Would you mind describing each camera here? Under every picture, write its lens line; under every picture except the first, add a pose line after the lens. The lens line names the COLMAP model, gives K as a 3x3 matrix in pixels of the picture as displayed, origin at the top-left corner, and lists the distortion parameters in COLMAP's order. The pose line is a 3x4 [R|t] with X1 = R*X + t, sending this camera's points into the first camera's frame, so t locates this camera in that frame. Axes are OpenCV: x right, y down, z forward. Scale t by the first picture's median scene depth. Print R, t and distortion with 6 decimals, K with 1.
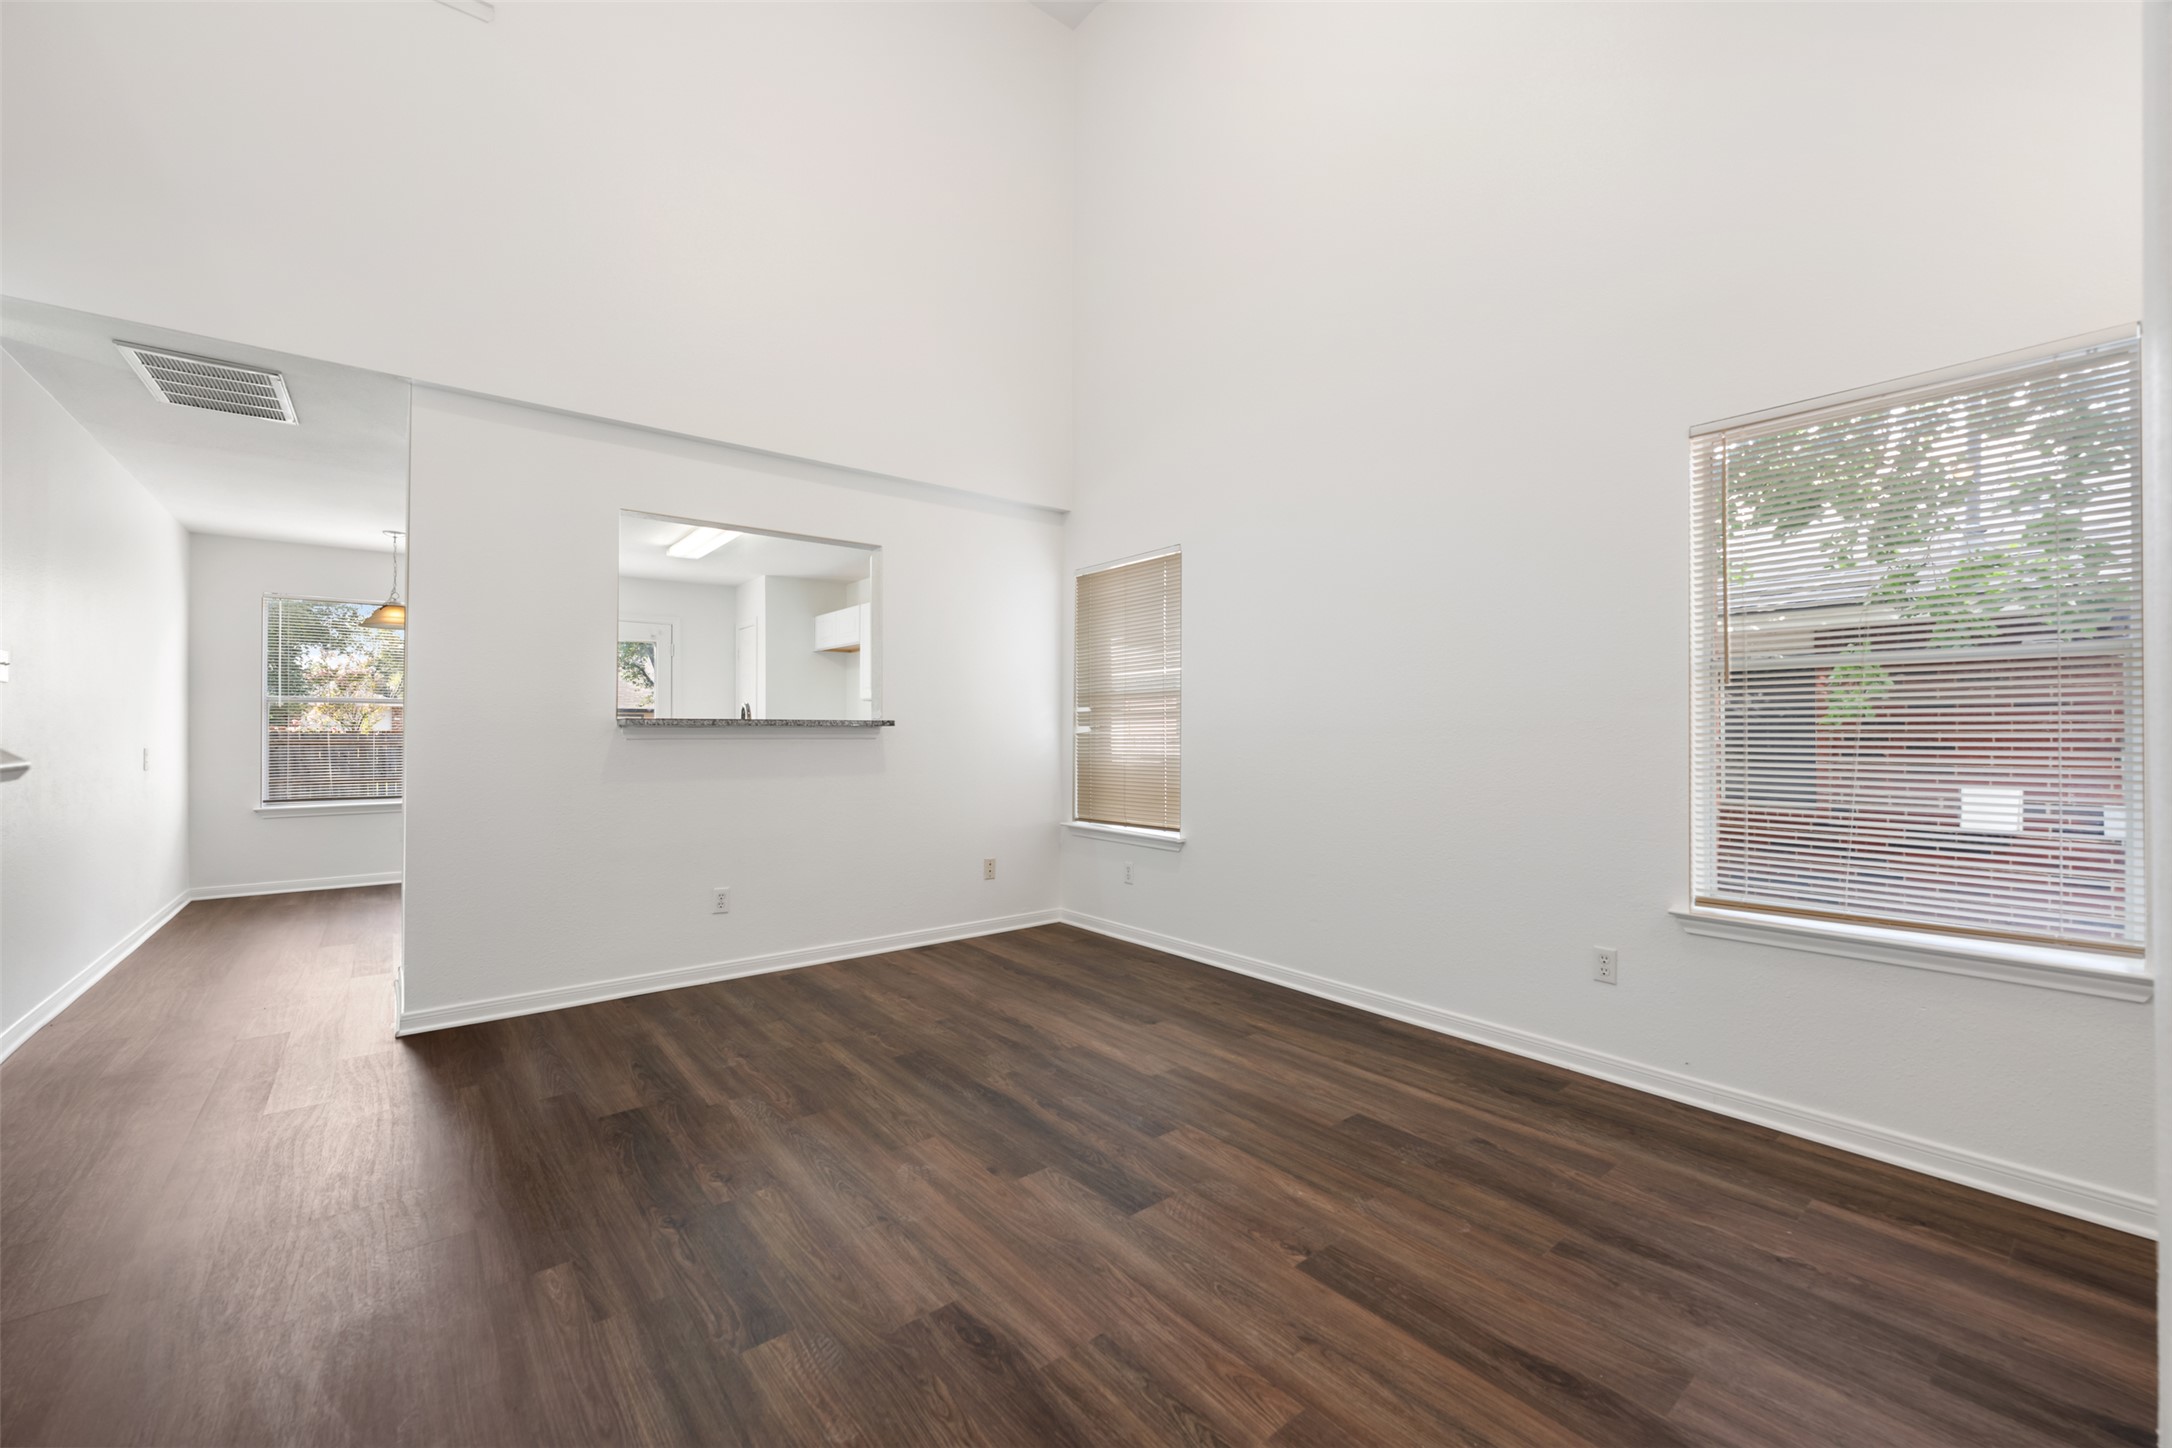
lens RADIAL K [[859.7, 0, 1084.9], [0, 859.7, 724.4], [0, 0, 1]] dist [-0.001505, 0.000298]
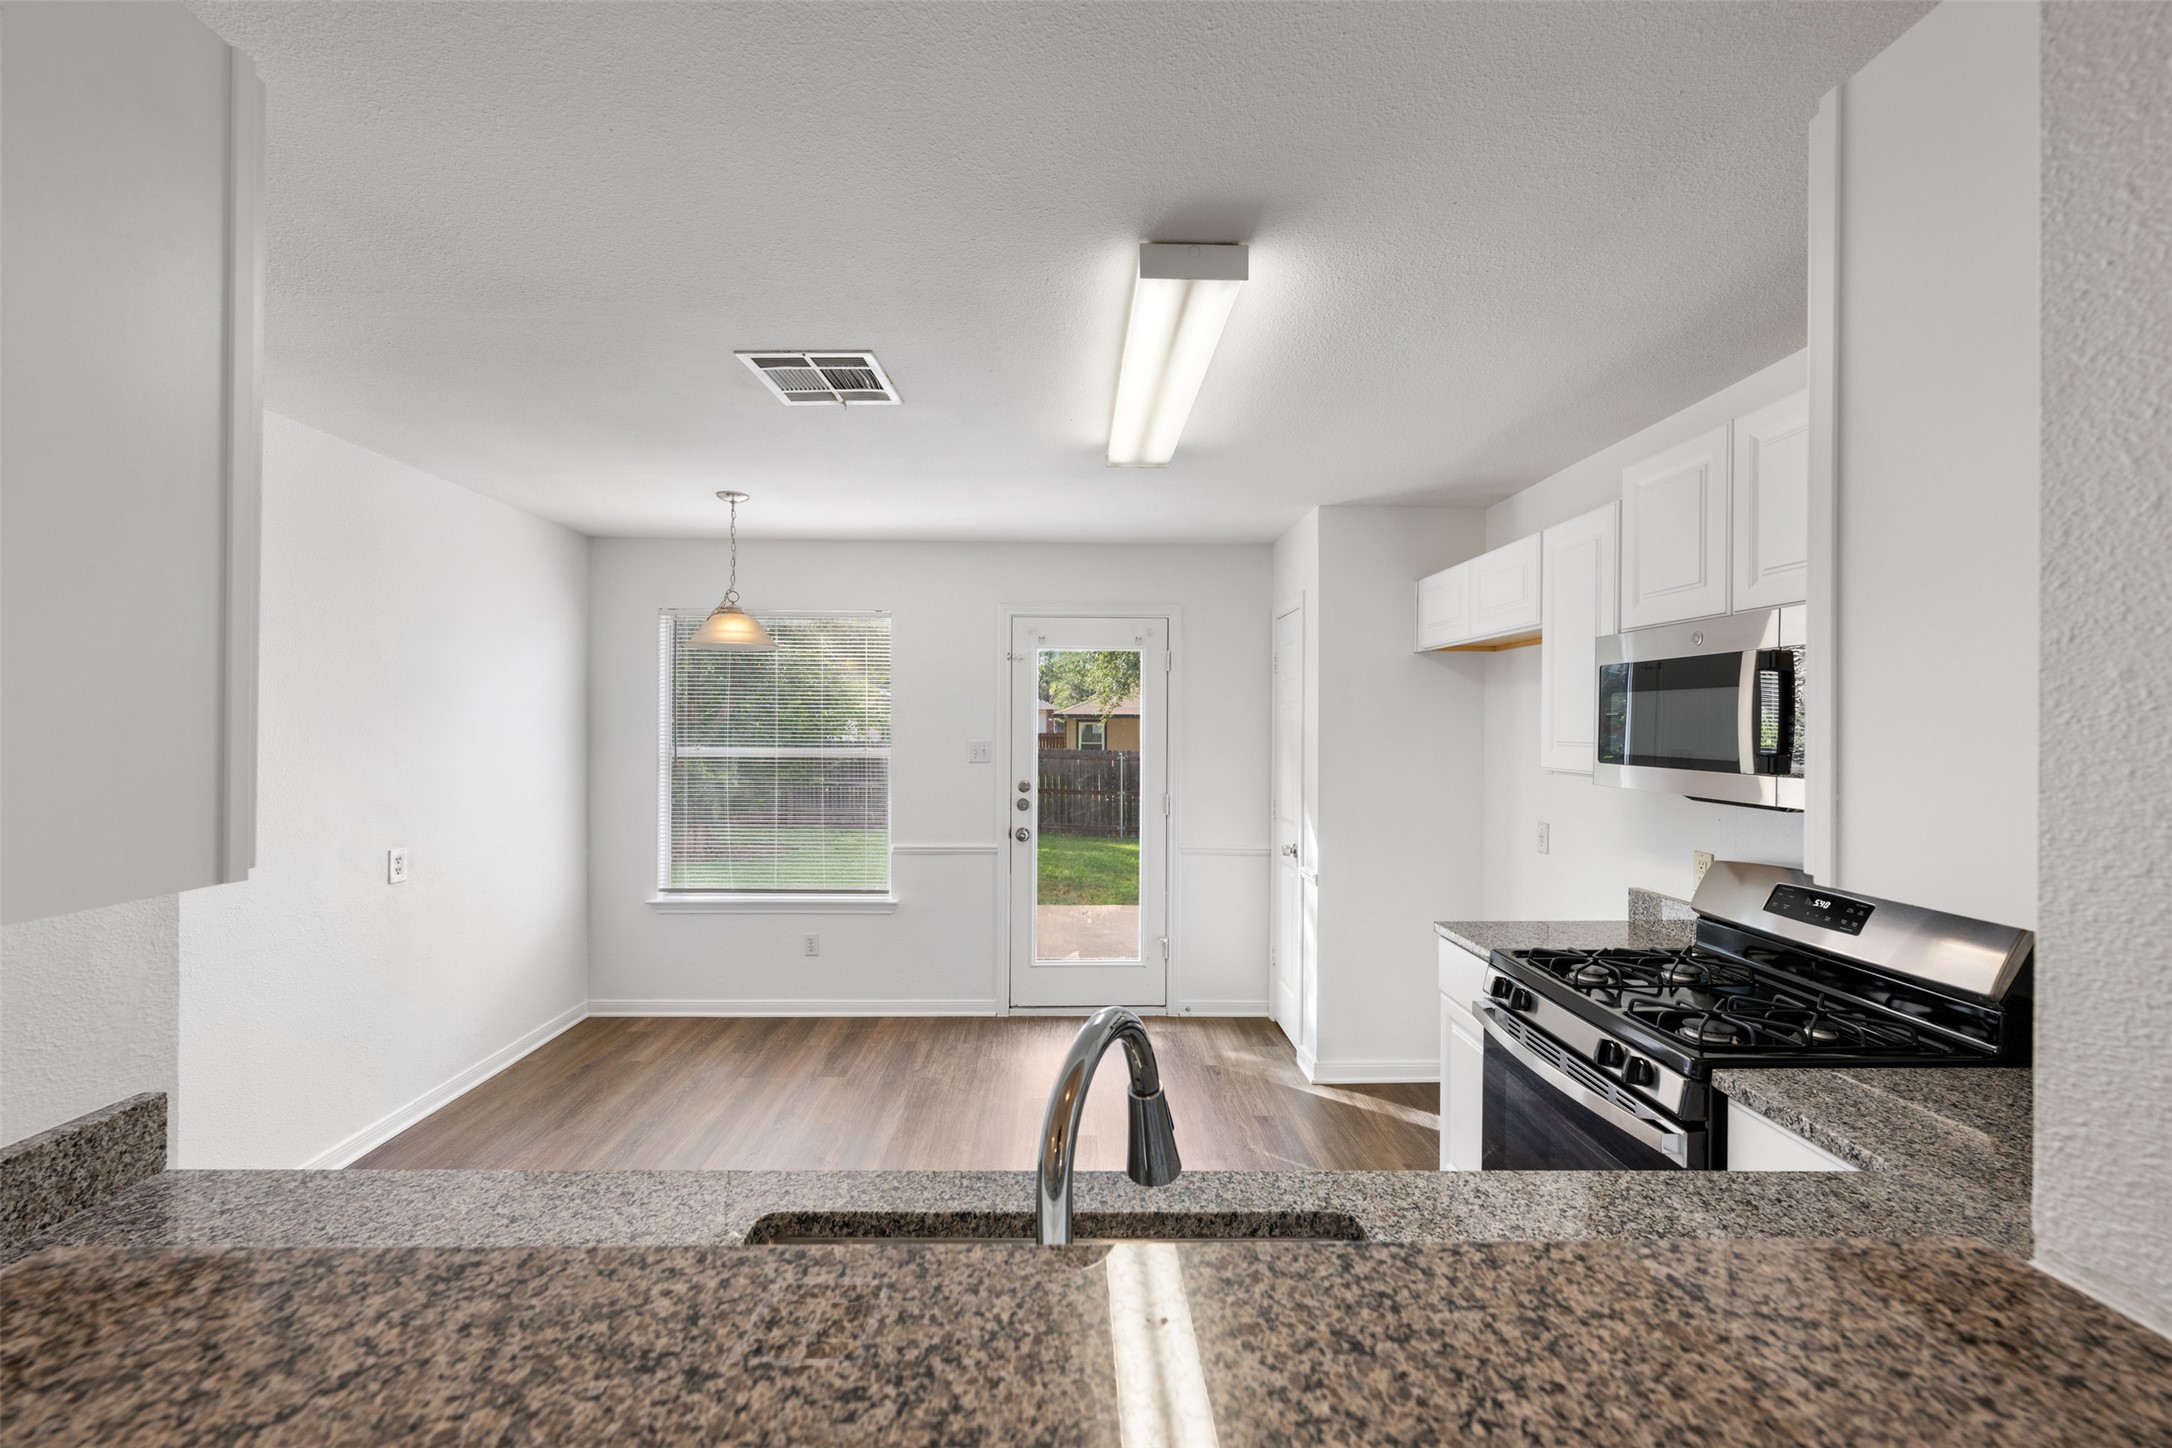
lens RADIAL K [[859.7, 0, 1084.9], [0, 859.7, 724.4], [0, 0, 1]] dist [-0.001505, 0.000298]
pose [[0.793532, 0.005372, -0.608505, -0.390431], [-0.001535, 0.999976, 0.006826, -0.108822], [0.608526, -0.004482, 0.793521, 1.165805]]
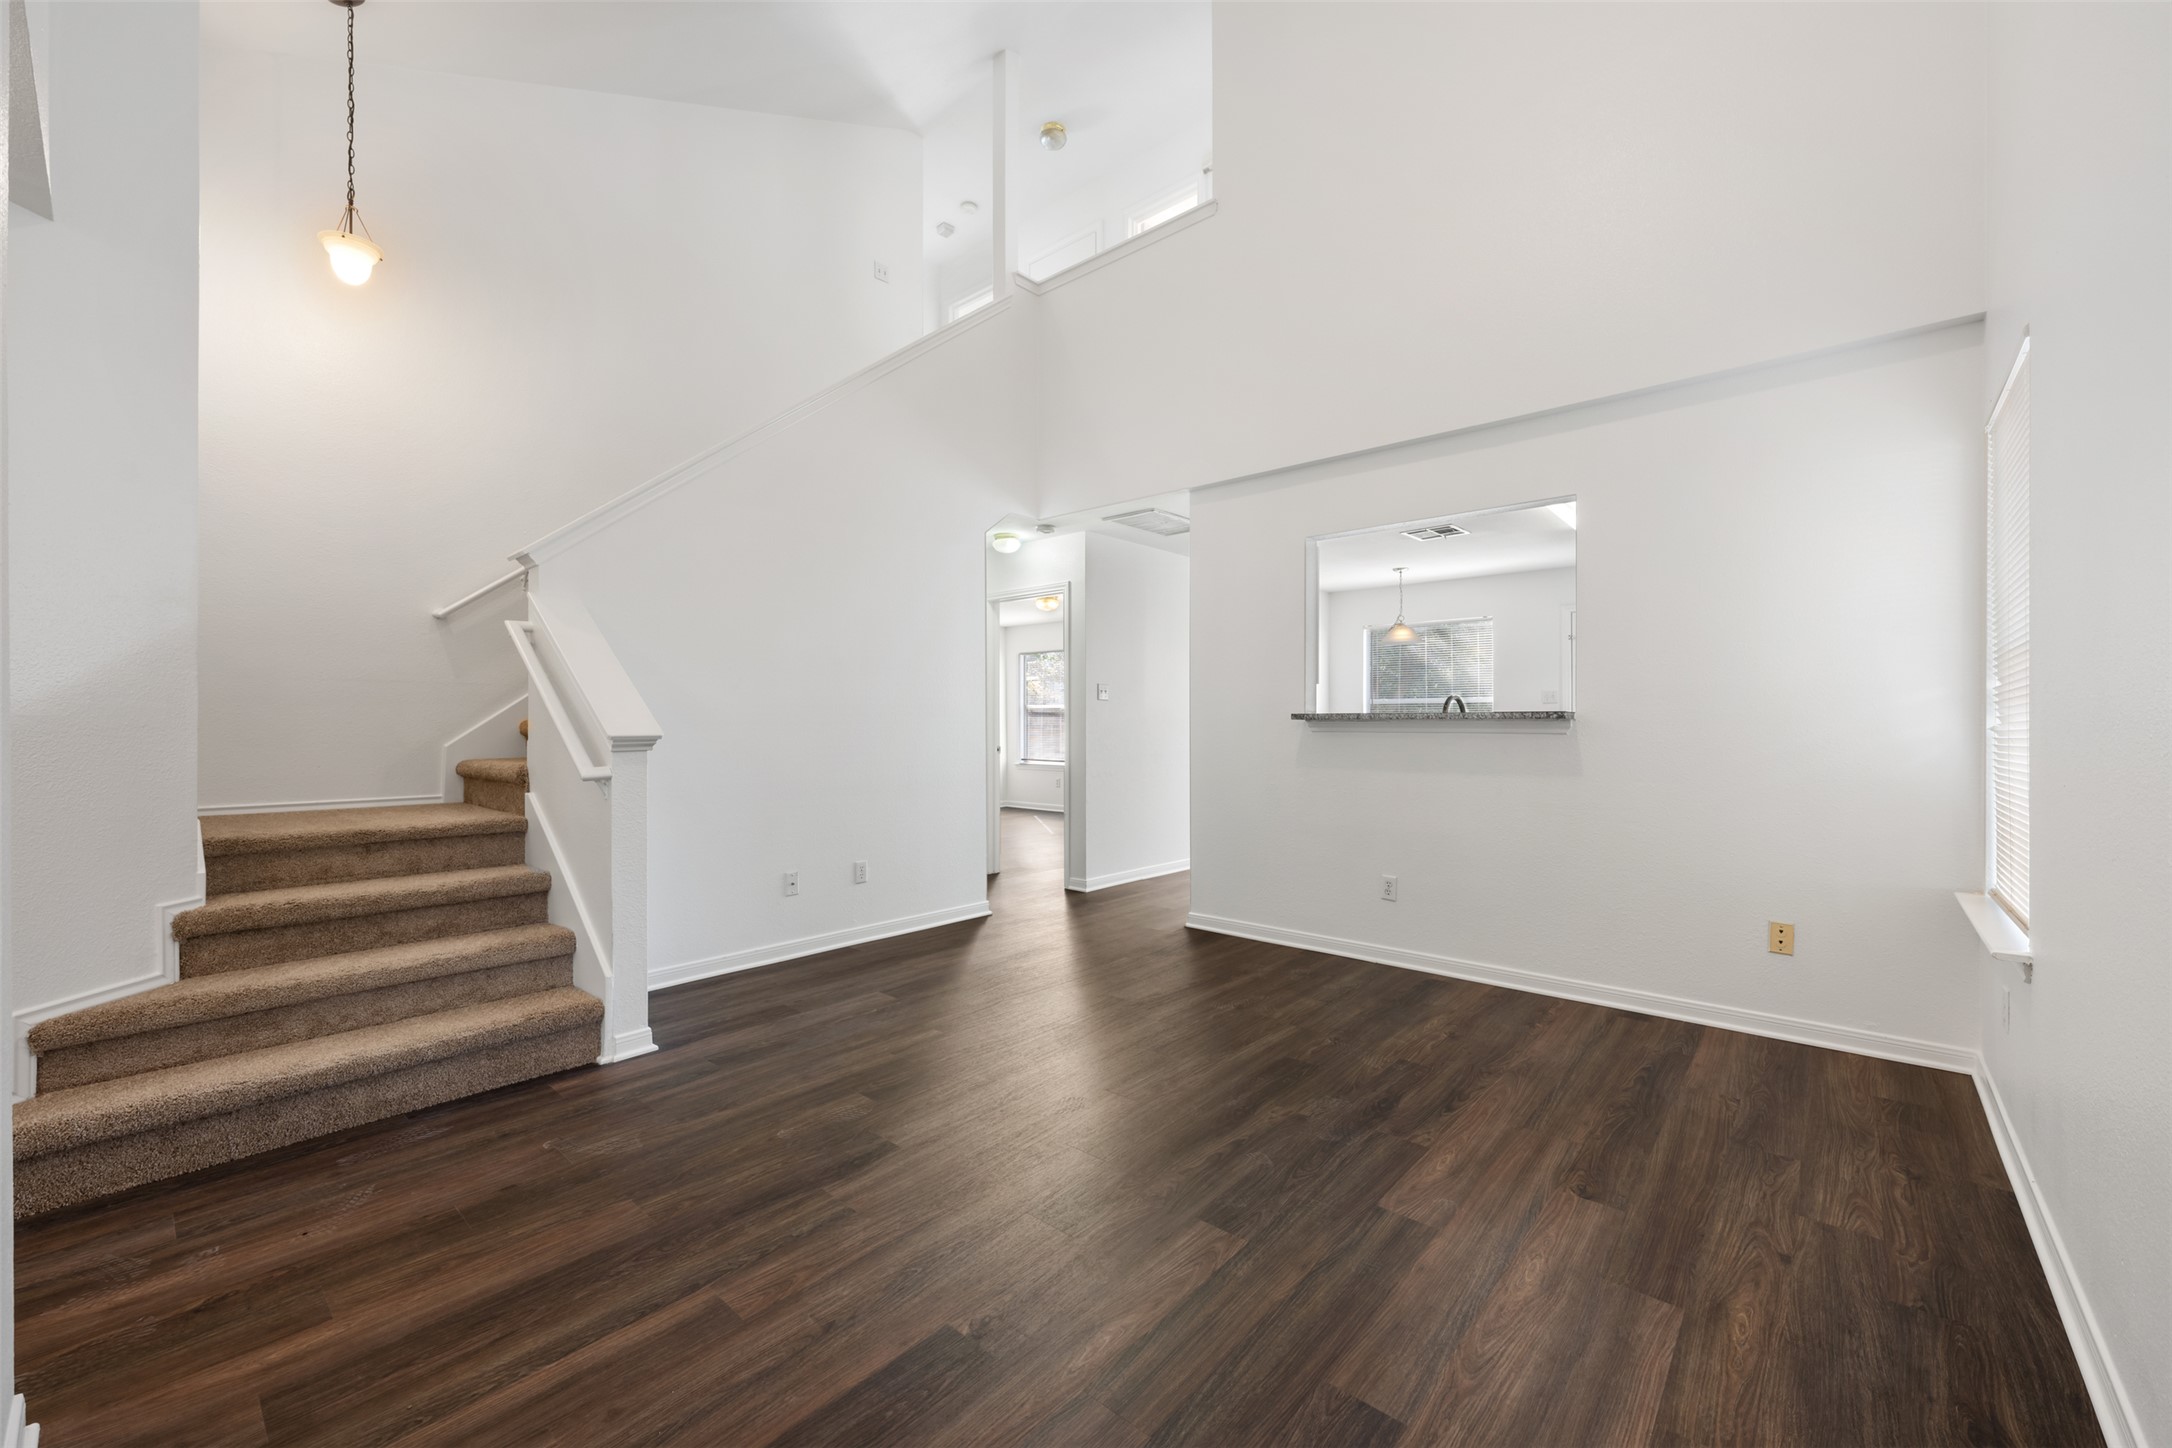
lens RADIAL K [[859.7, 0, 1084.9], [0, 859.7, 724.4], [0, 0, 1]] dist [-0.001505, 0.000298]
pose [[0.170825, 0.000653, -0.985301, 0.654237], [0.006921, 0.999974, 0.001862, 0.004132], [0.985277, -0.007138, 0.170816, 0.565818]]
